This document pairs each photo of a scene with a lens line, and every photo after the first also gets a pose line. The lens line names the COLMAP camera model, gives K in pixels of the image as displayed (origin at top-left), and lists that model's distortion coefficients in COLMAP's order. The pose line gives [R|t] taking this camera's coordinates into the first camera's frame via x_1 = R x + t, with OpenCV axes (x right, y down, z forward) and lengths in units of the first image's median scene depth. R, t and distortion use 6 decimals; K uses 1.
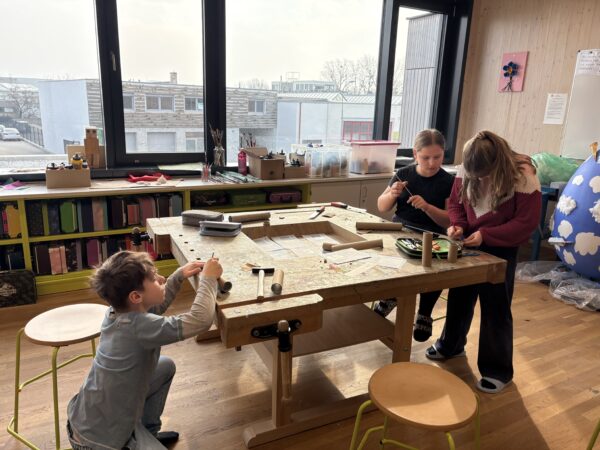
lens RADIAL K [[463.9, 0, 300.6], [0, 463.9, 223.1], [0, 0, 1]] dist [0.097101, -0.004526]
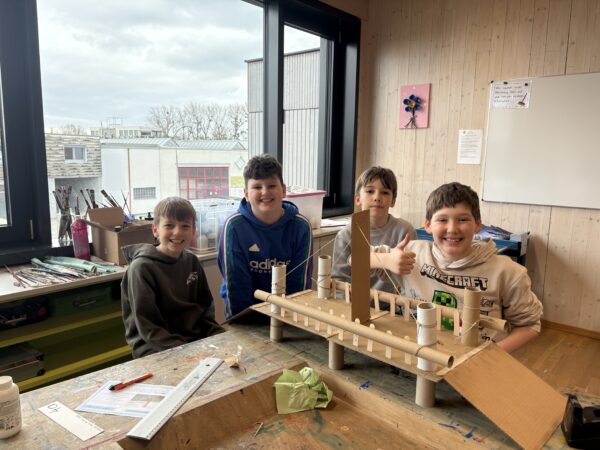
lens RADIAL K [[463.9, 0, 297.9], [0, 463.9, 226.6], [0, 0, 1]] dist [0.097101, -0.004526]
pose [[0.940306, -0.080163, 0.330755, -0.055040], [0.107992, 0.991918, -0.066605, -0.065043], [-0.322743, 0.098348, 0.941363, 0.282695]]
